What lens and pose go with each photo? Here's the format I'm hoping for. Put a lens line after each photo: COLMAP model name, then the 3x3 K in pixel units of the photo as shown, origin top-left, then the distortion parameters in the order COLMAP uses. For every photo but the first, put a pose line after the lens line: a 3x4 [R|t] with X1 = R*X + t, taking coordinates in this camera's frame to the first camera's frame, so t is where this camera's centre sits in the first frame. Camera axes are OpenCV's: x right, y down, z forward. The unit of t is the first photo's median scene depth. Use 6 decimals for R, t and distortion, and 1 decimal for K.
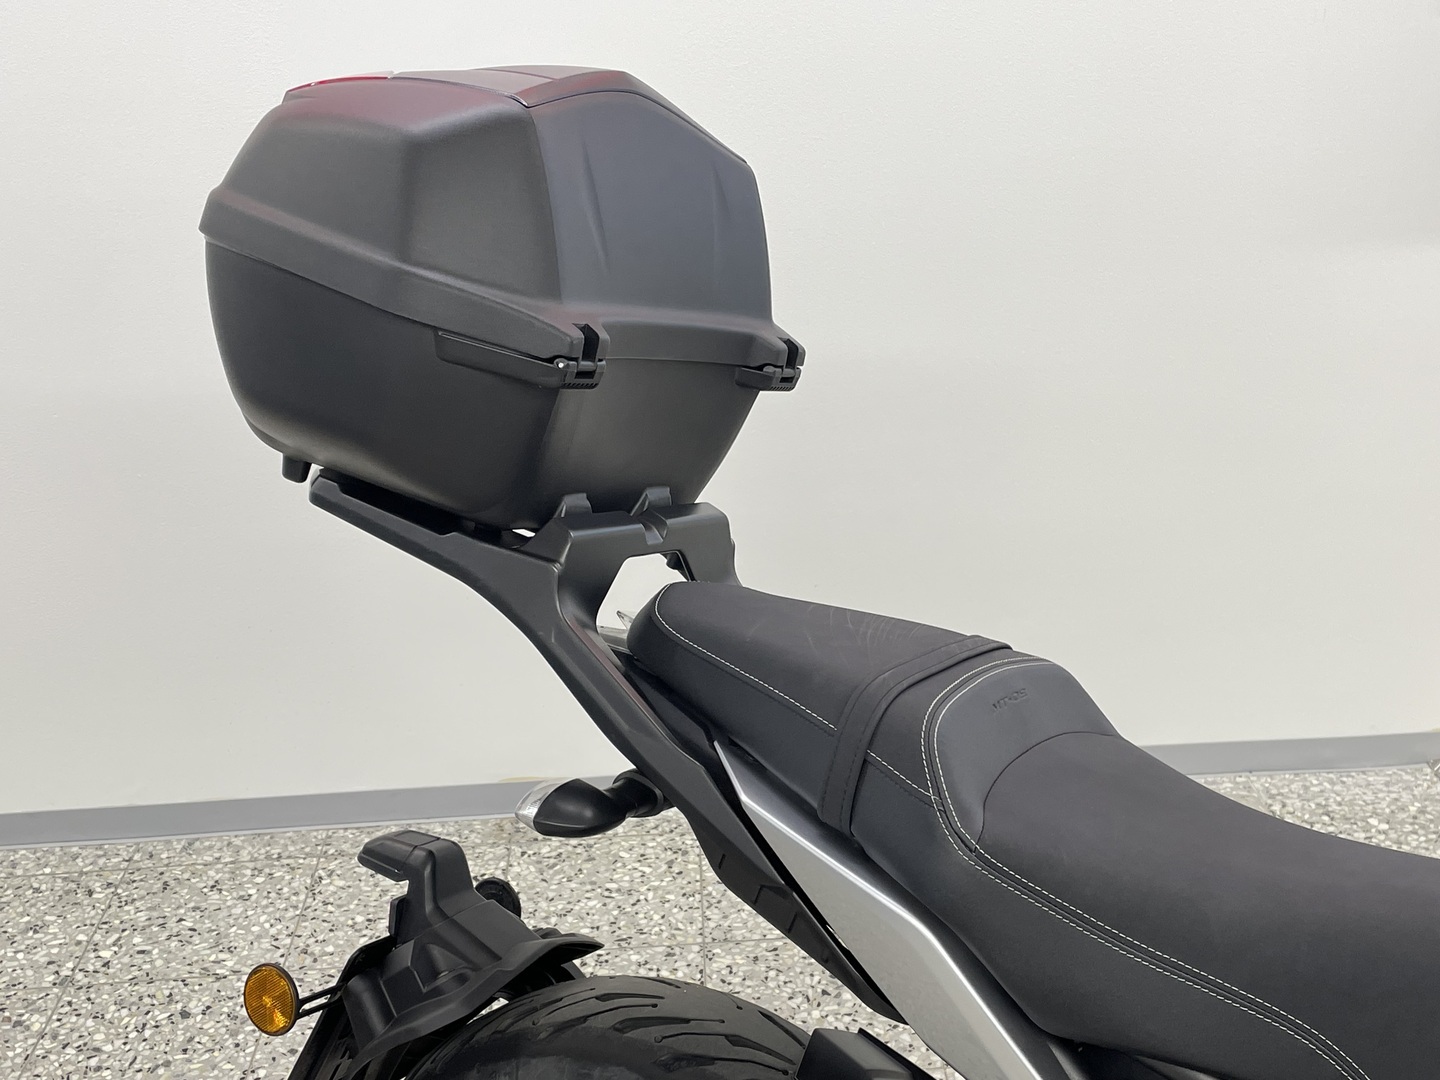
lens RADIAL K [[1772.2, 0, 722.9], [0, 1772.2, 541.6], [0, 0, 1]] dist [0.060627, 0.000000]
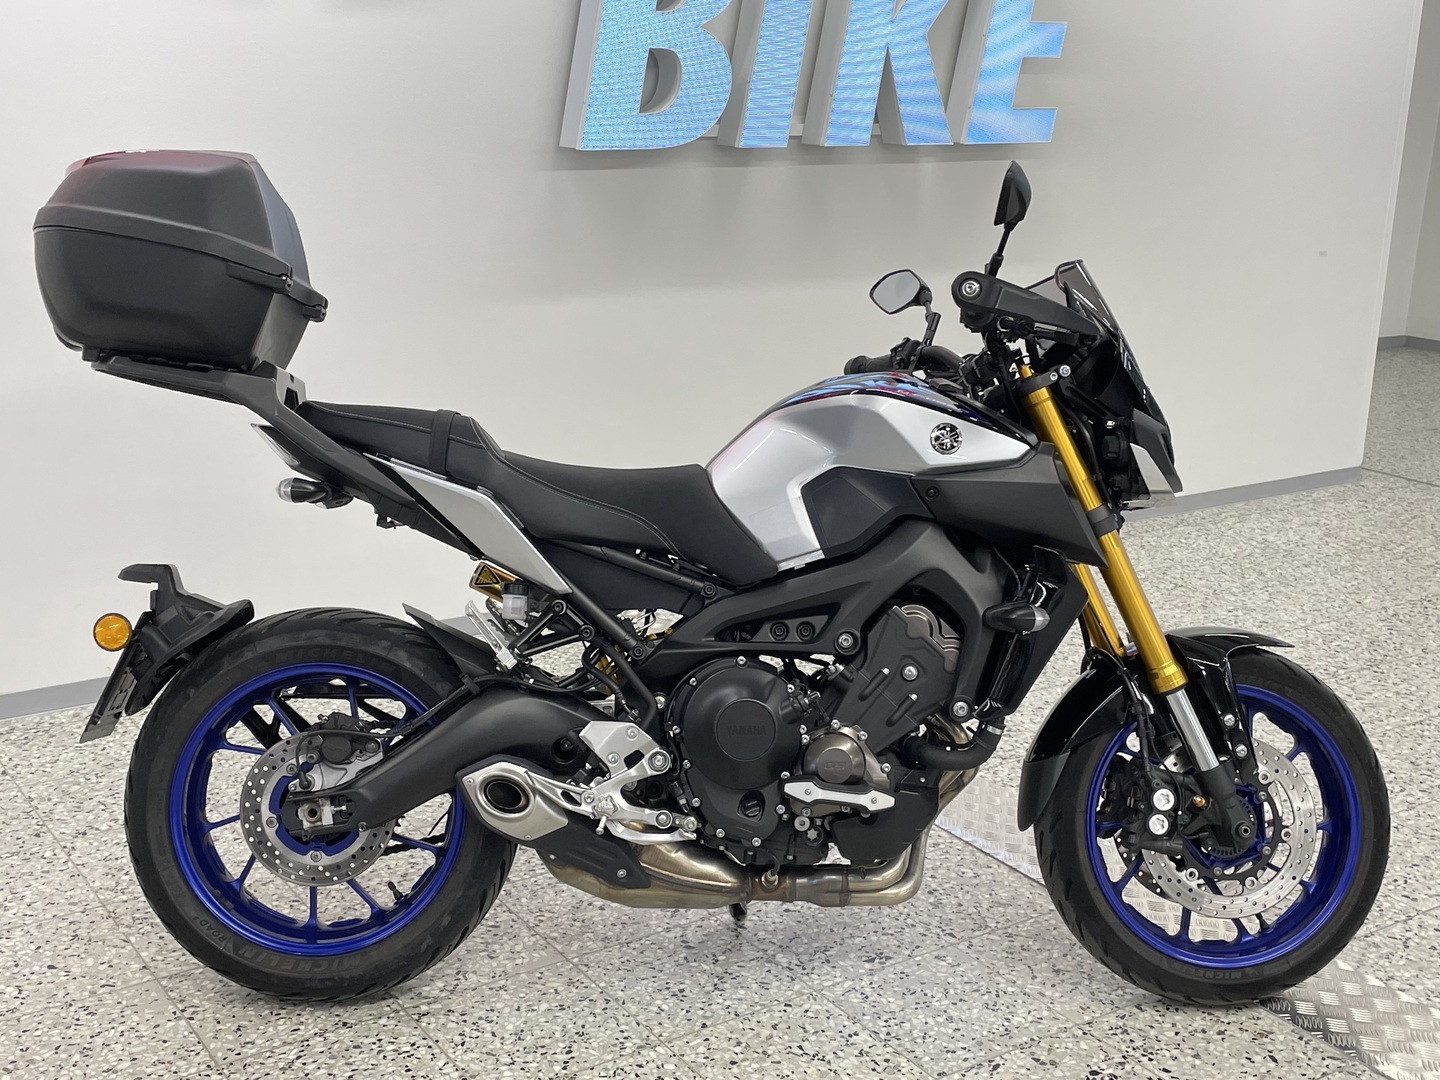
lens RADIAL K [[1772.2, 0, 719.4], [0, 1772.2, 533.6], [0, 0, 1]] dist [0.060627, 0.000000]
pose [[0.844783, -0.074337, 0.529921, -0.674099], [0.134741, 0.987946, -0.076210, 0.368673], [-0.517868, 0.135783, 0.844616, -0.890990]]
